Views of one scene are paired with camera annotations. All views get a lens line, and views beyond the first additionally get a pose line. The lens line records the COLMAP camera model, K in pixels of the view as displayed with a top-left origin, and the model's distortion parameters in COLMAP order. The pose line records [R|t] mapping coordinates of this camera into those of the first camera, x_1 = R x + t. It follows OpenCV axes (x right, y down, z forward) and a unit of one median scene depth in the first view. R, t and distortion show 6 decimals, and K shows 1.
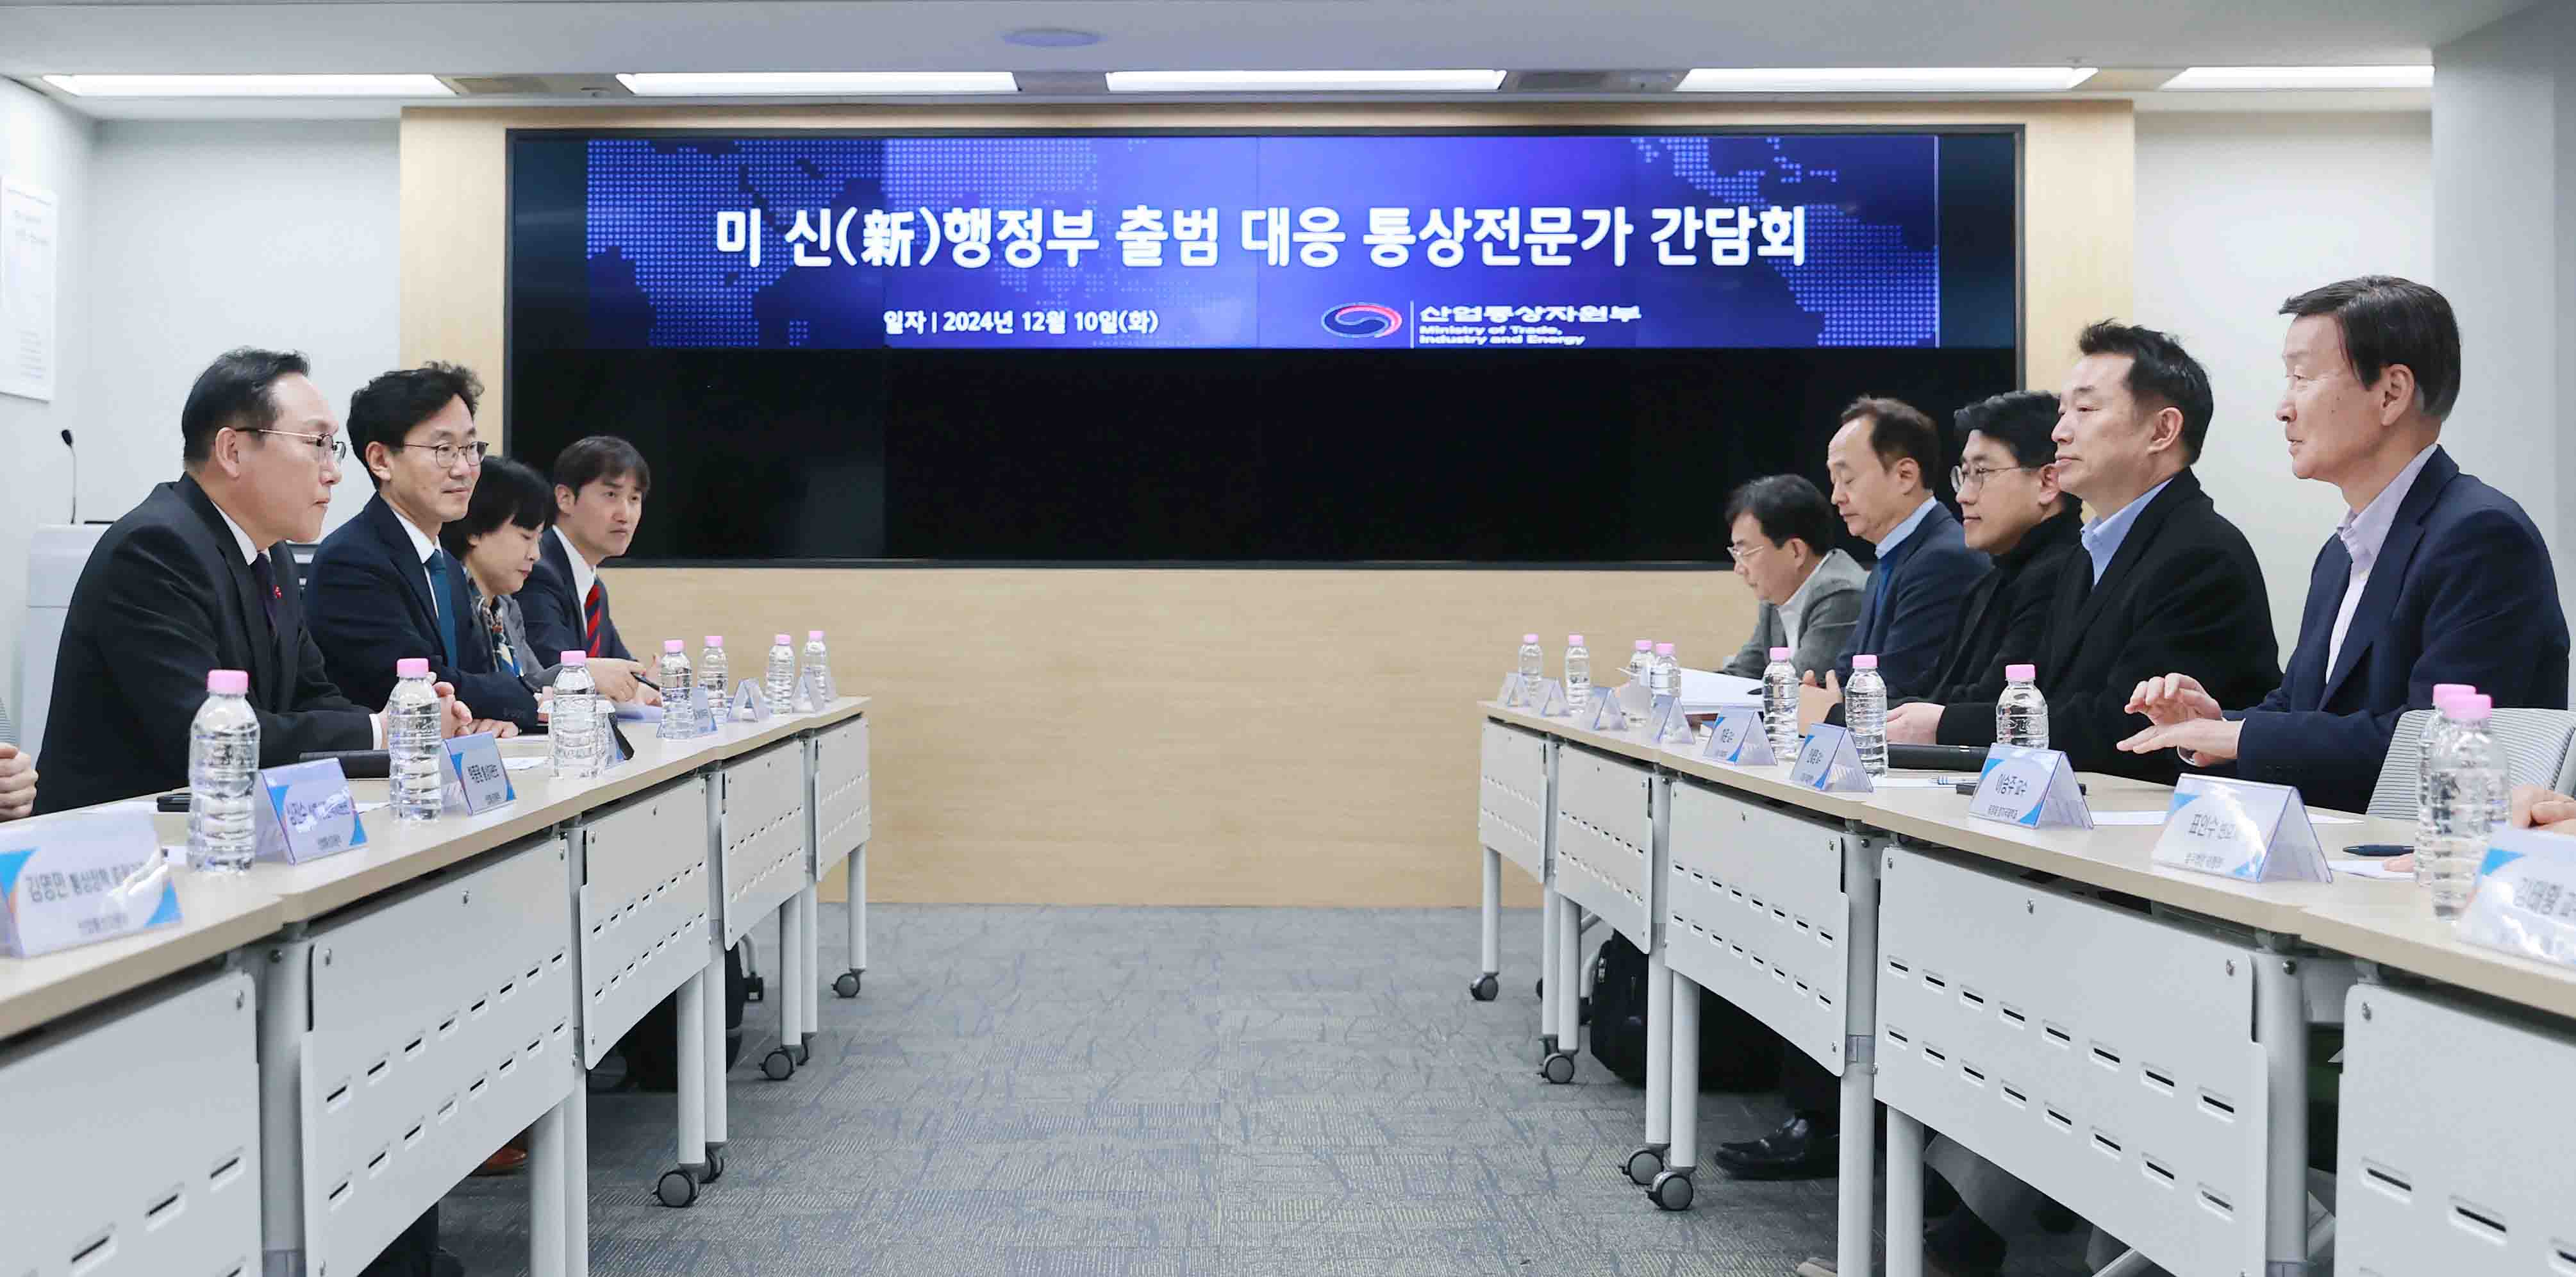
lens RADIAL K [[2992.2, 0, 1086.2], [0, 2992.2, 673.3], [0, 0, 1]] dist [-0.029832, 0.000000]
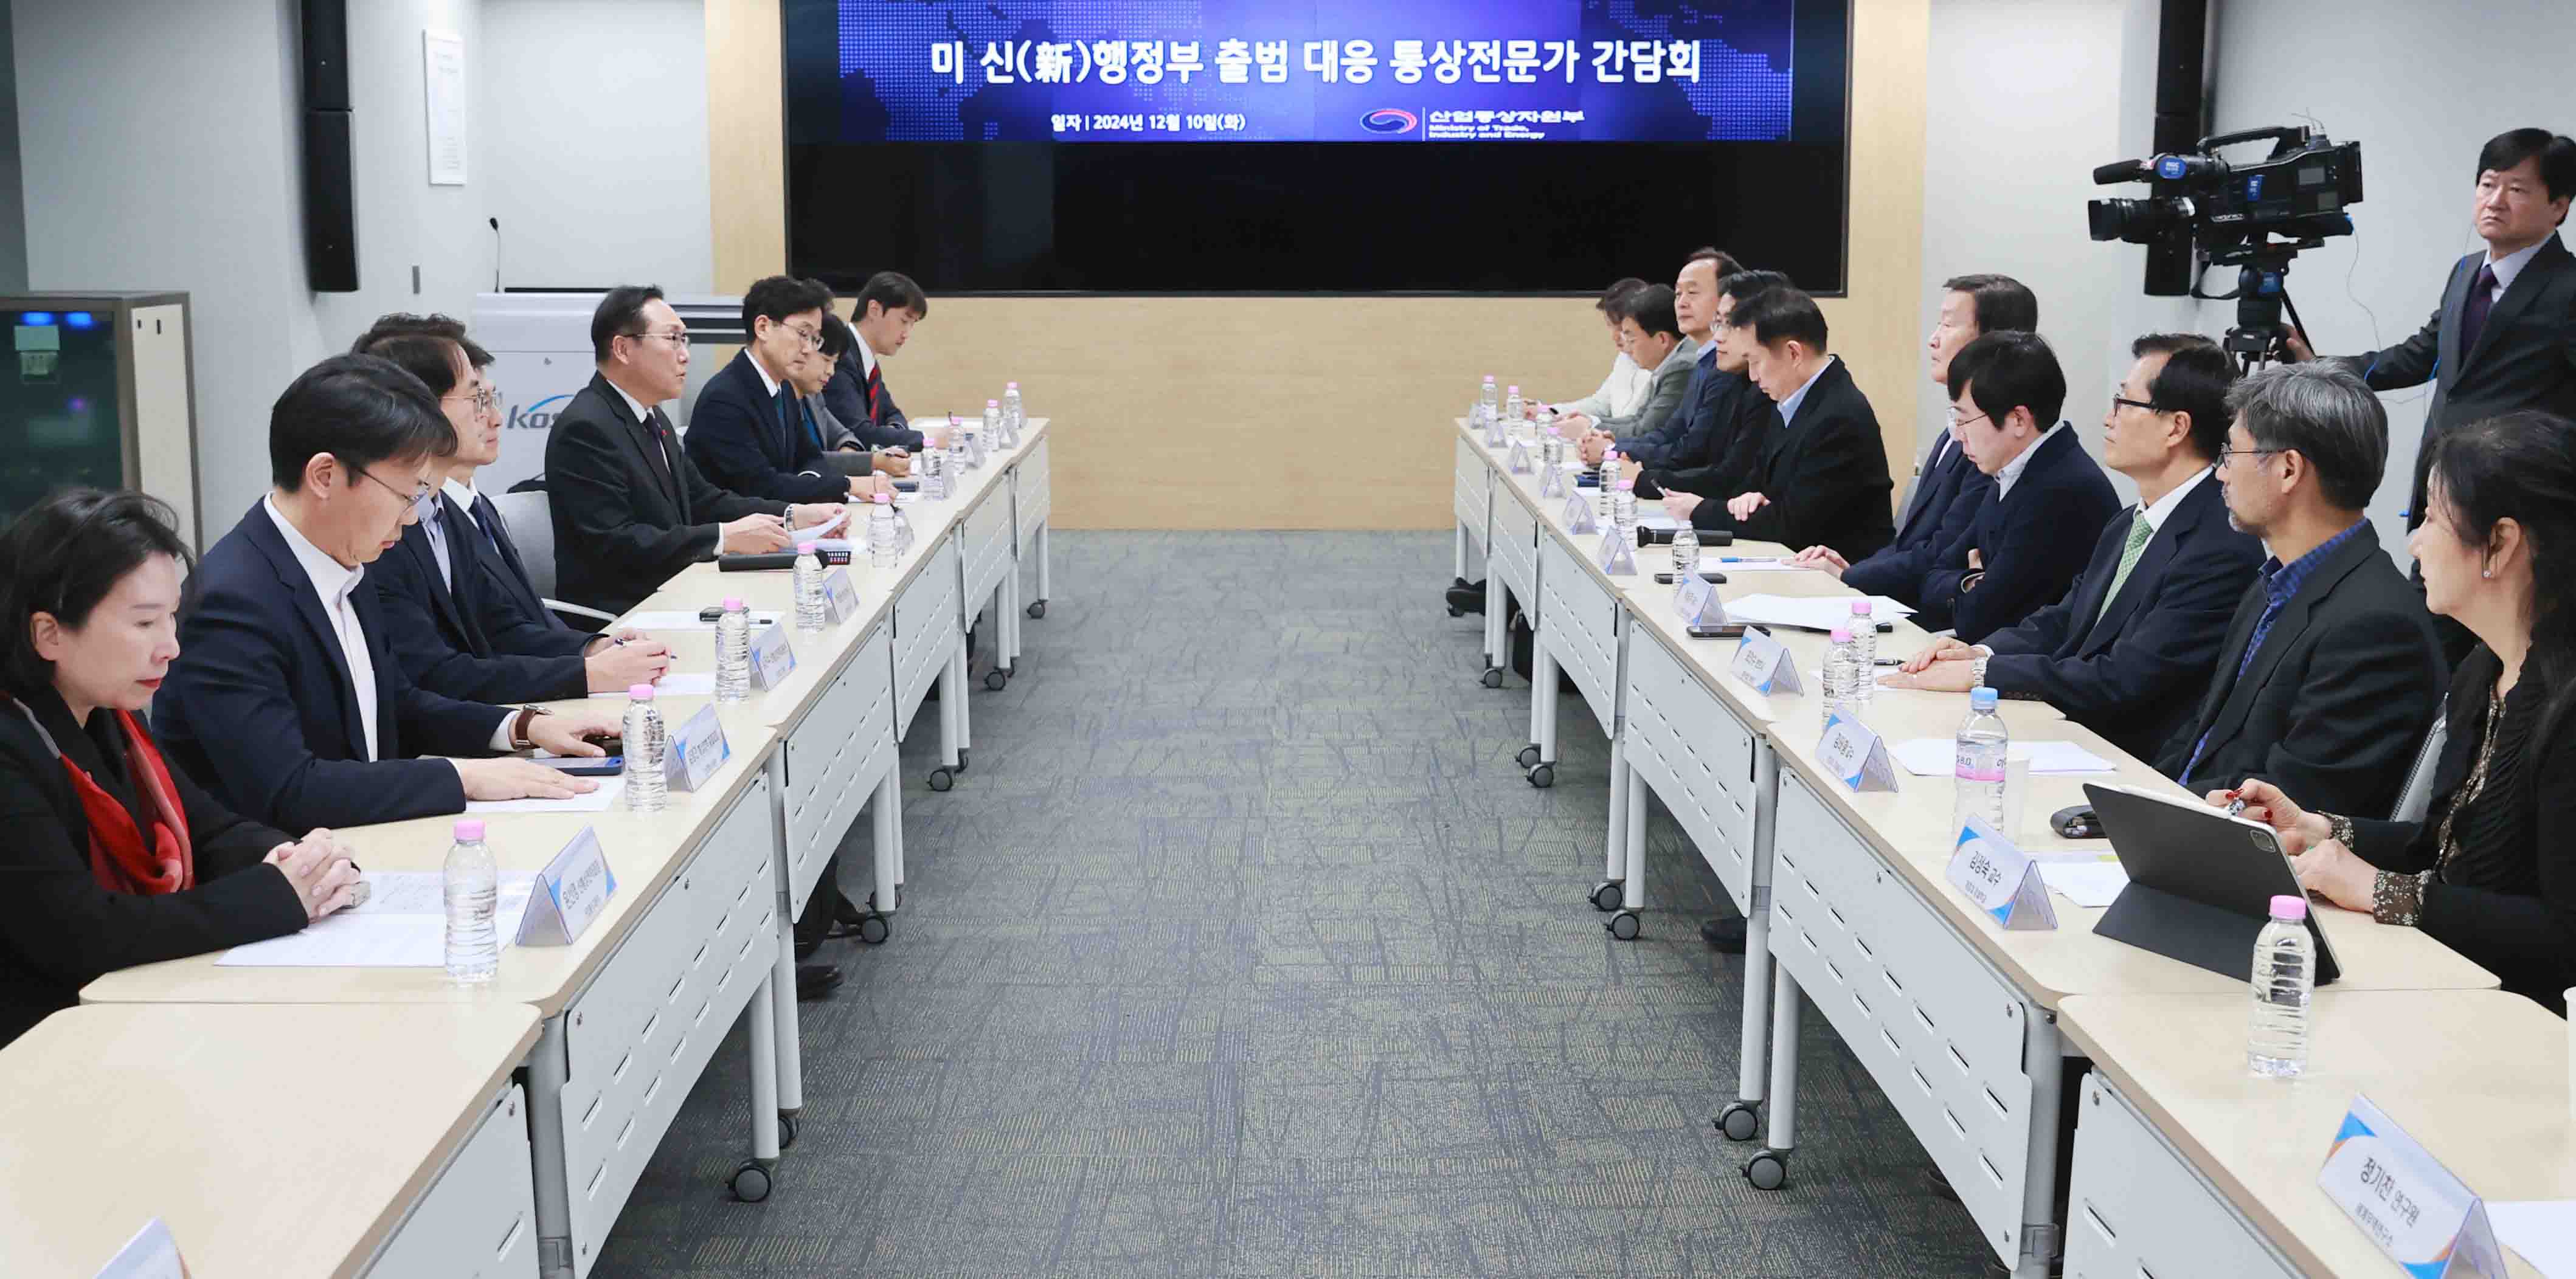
lens RADIAL K [[2325.2, 0, 1291.6], [0, 2325.2, 634.8], [0, 0, 1]] dist [-0.072850, -0.003170]
pose [[0.999359, -0.006897, 0.035132, 0.005747], [0.001191, 0.987132, 0.159902, -0.053414], [-0.035783, -0.159758, 0.986507, -0.124645]]
